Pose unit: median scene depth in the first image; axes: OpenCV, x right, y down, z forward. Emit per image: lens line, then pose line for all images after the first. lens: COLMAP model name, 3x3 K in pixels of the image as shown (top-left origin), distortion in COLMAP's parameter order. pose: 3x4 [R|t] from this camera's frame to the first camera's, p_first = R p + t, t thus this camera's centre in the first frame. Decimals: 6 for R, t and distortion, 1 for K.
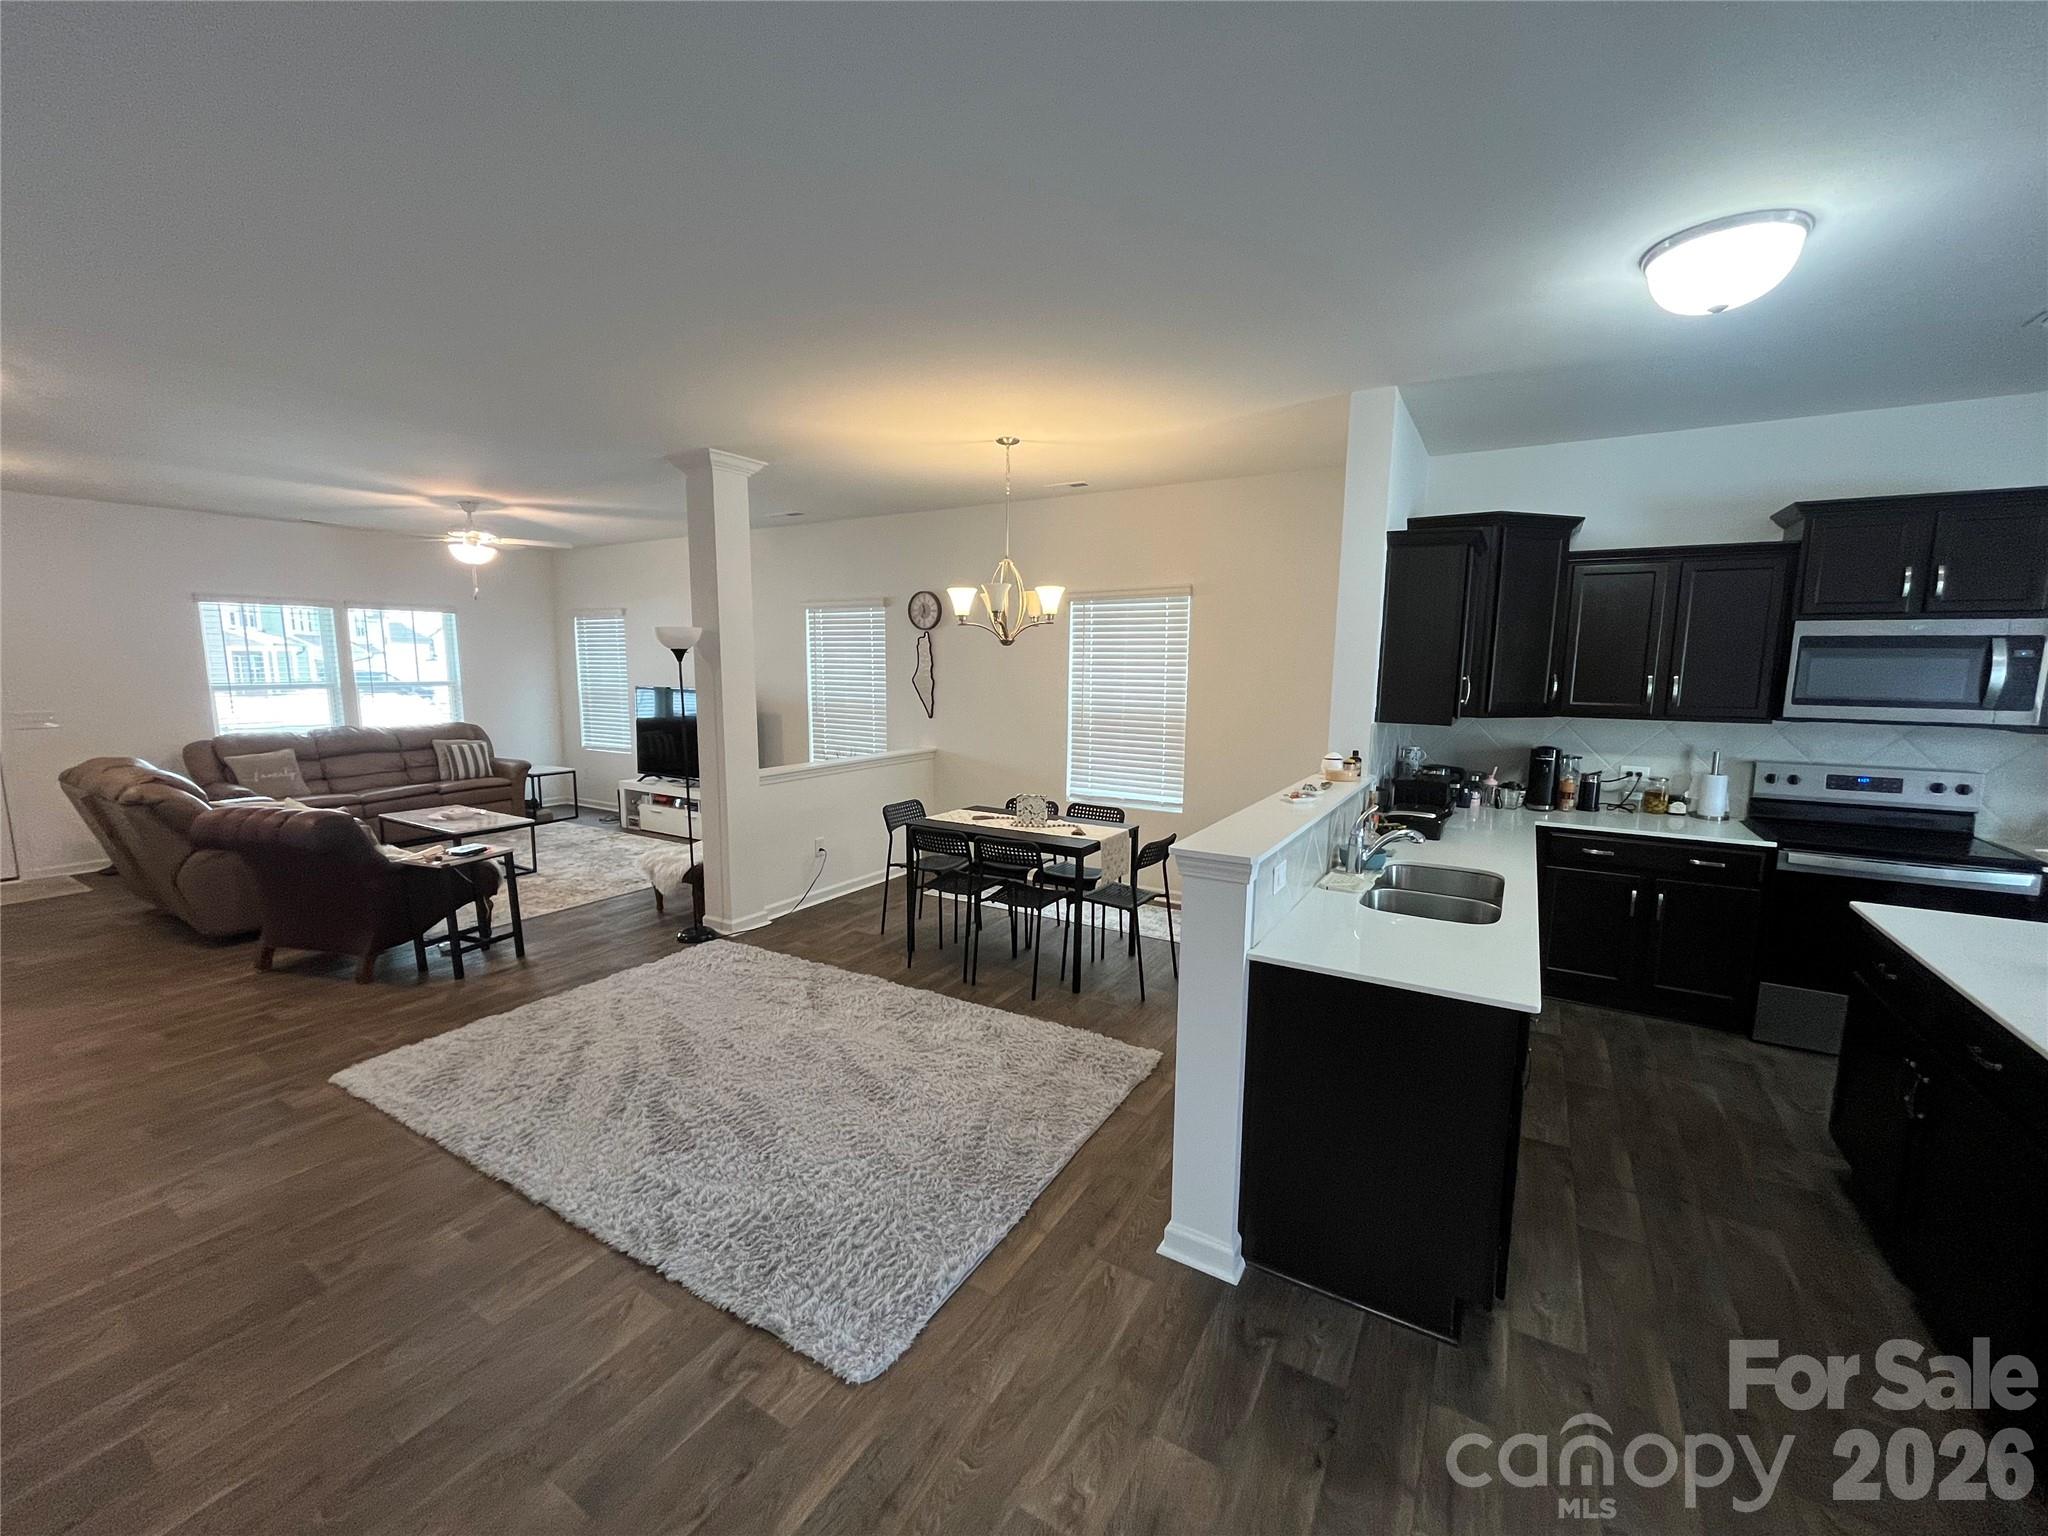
lens RADIAL K [[827.4, 0, 1022.0], [0, 827.4, 774.6], [0, 0, 1]] dist [-0.000523, 0.000487]
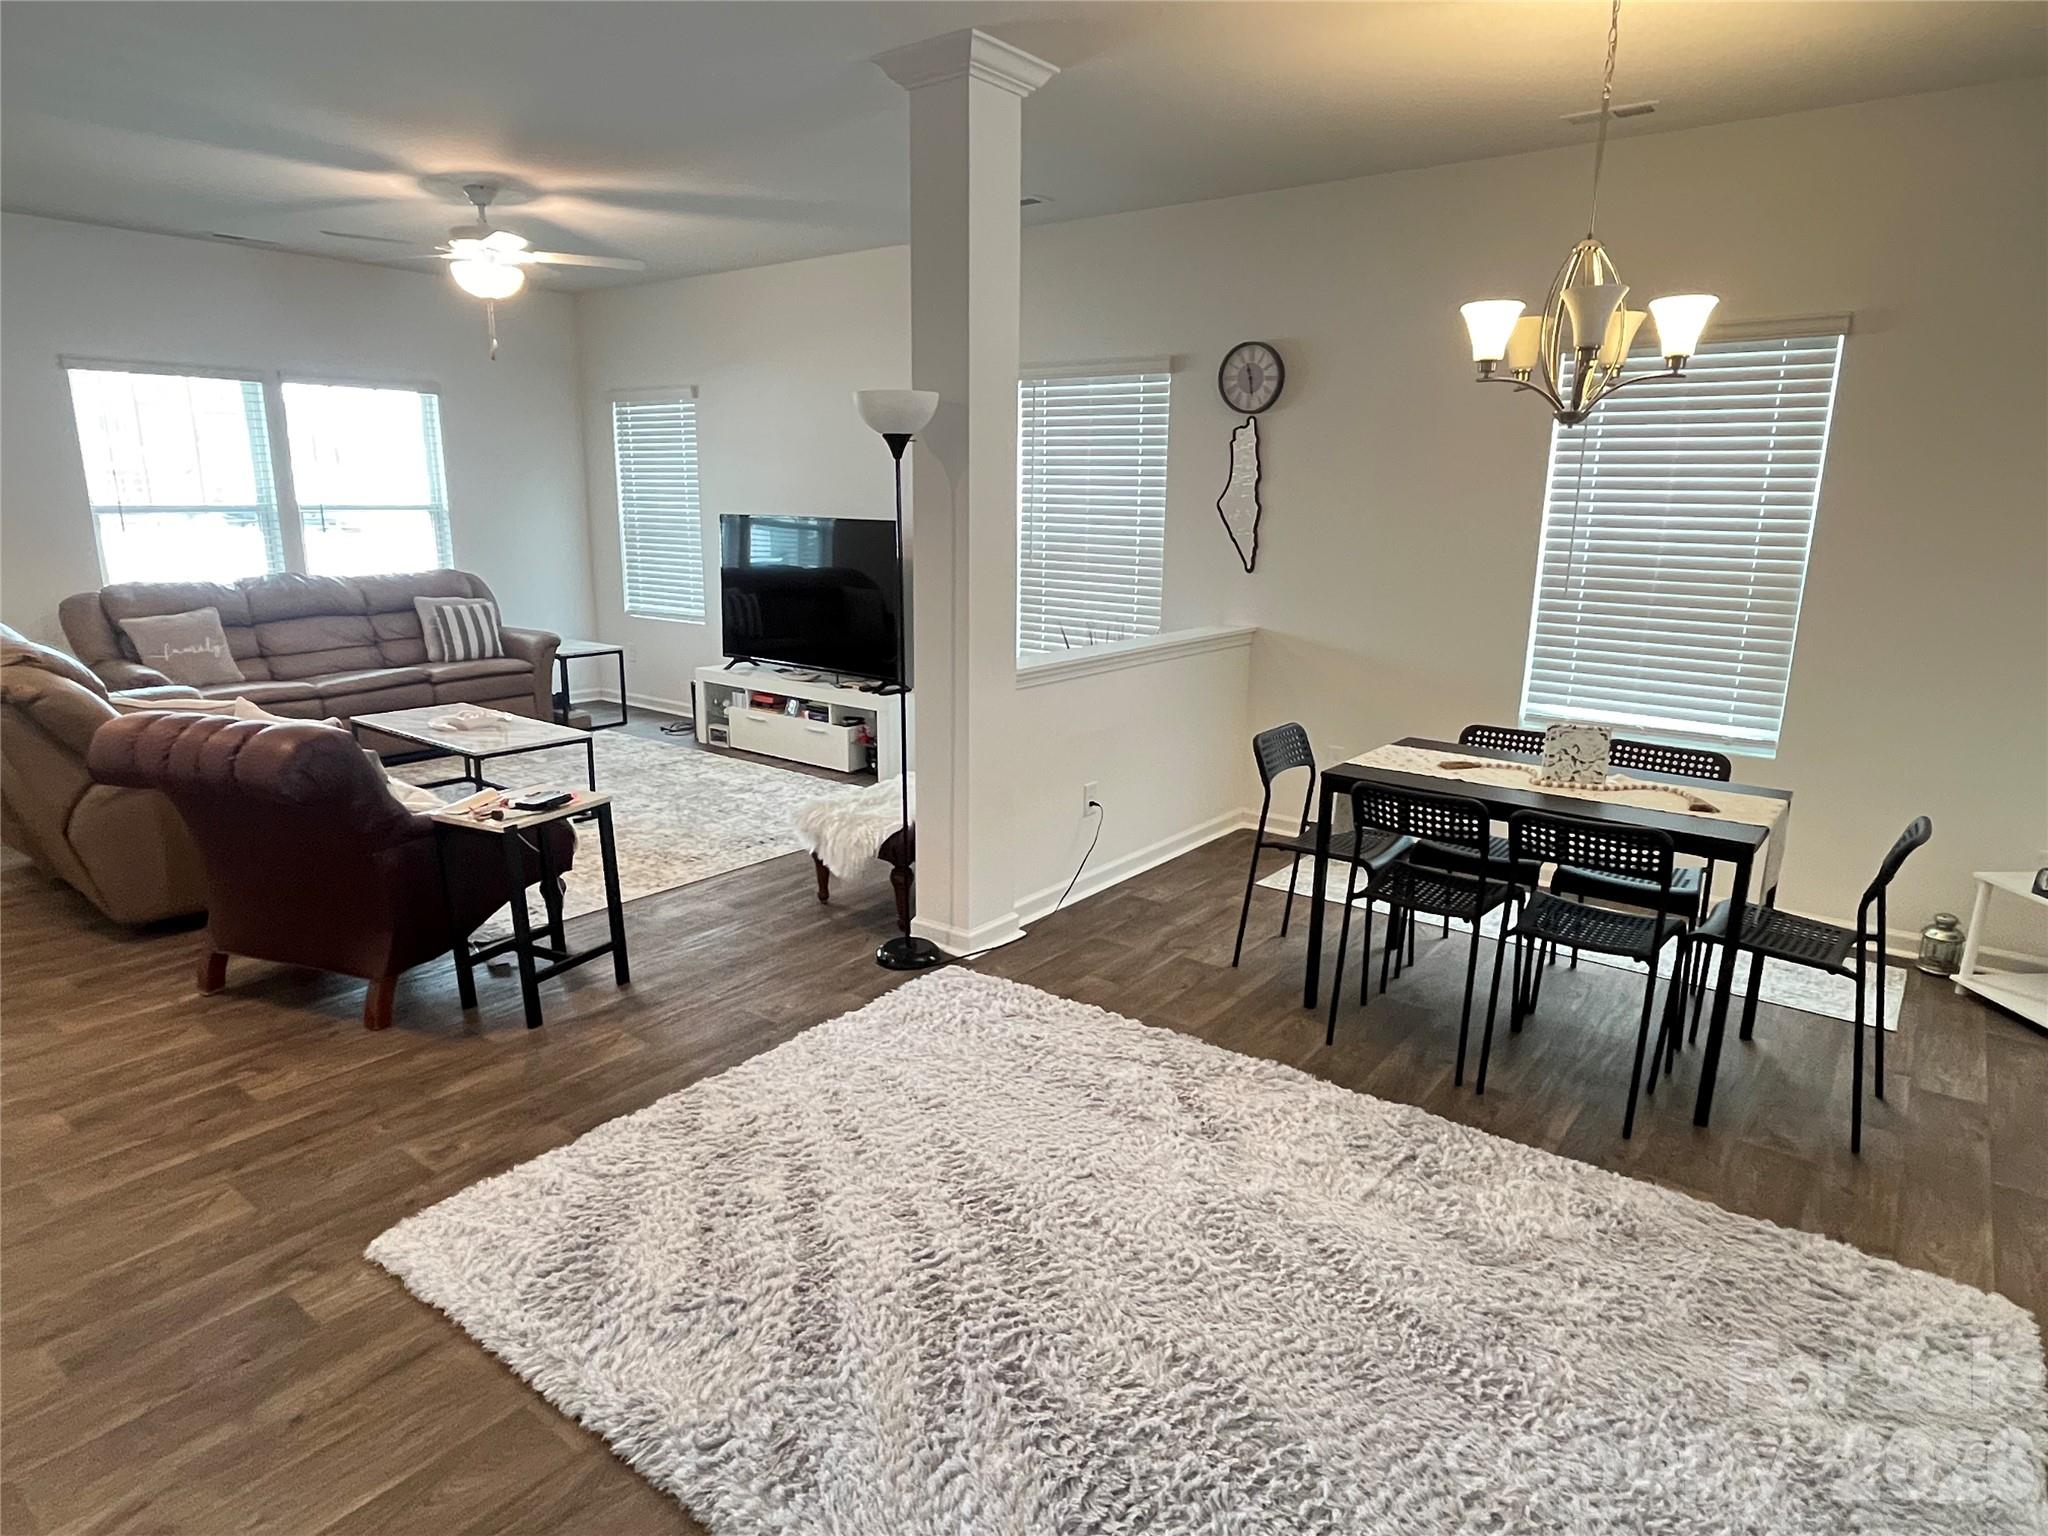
lens RADIAL K [[1185.1, 0, 1023.1], [0, 1185.1, 772.7], [0, 0, 1]] dist [0.003402, -0.001810]
pose [[0.993915, 0.031571, -0.105528, -0.233664], [-0.021299, 0.995048, 0.097086, -0.009791], [0.108070, -0.094248, 0.989666, 0.217902]]
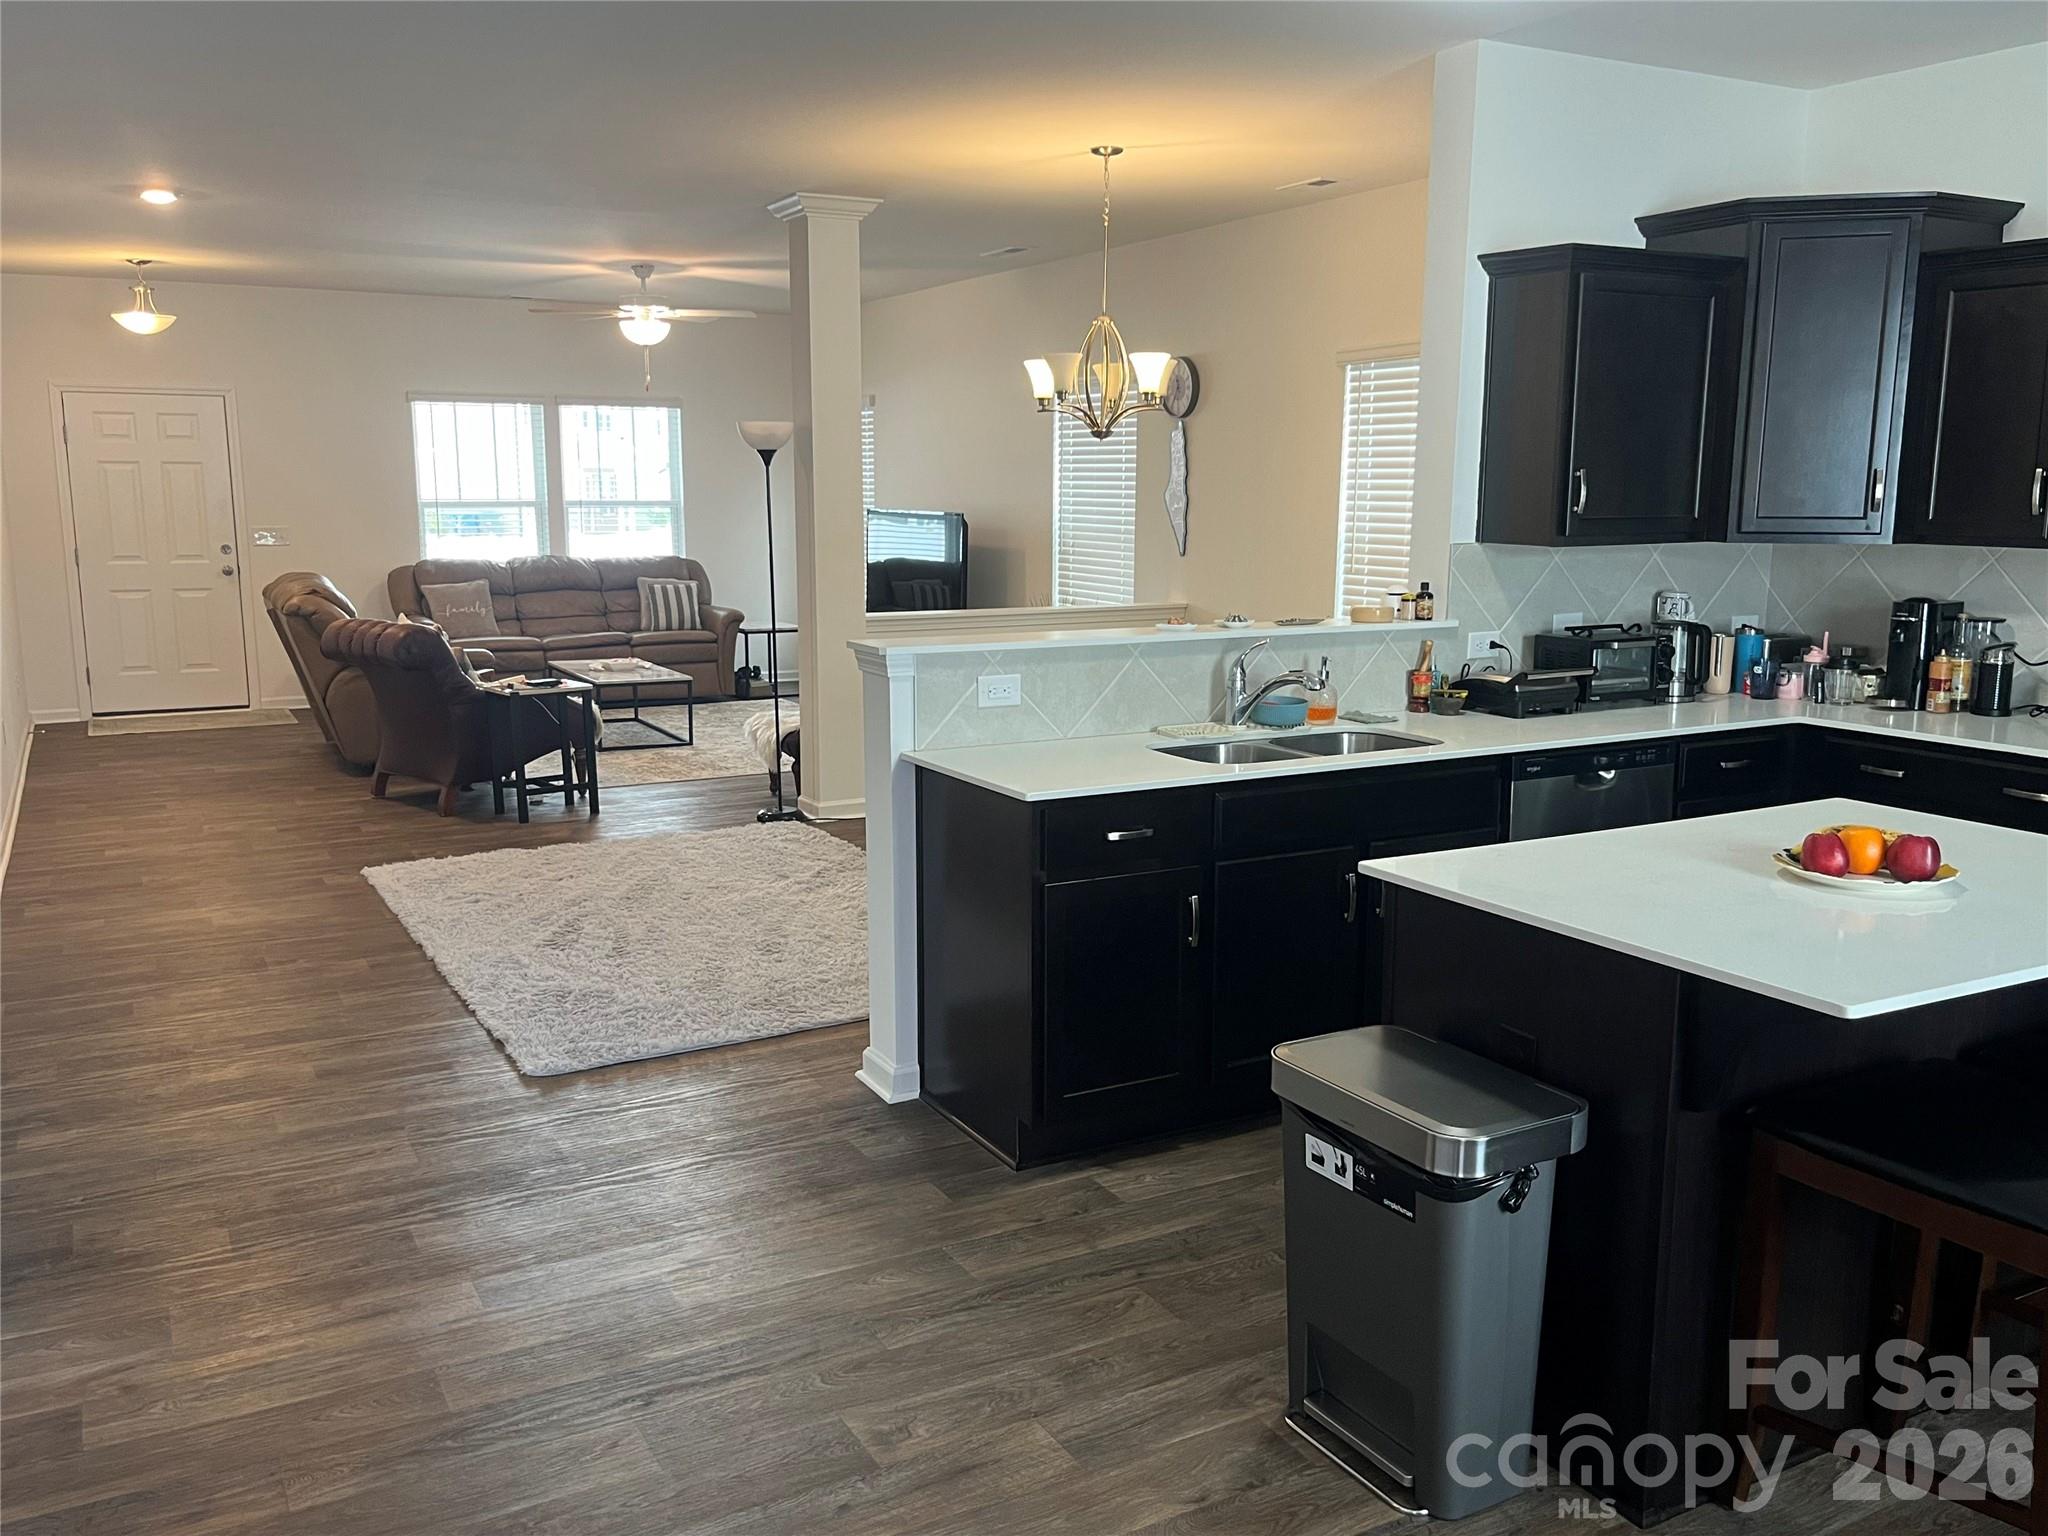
lens RADIAL K [[1689.0, 0, 1025.9], [0, 1689.0, 765.7], [0, 0, 1]] dist [0.060350, -0.007783]
pose [[0.864552, 0.078710, -0.496342, 0.605372], [-0.064655, 0.996871, 0.045464, 0.058294], [0.498367, -0.007215, 0.866936, -0.278627]]
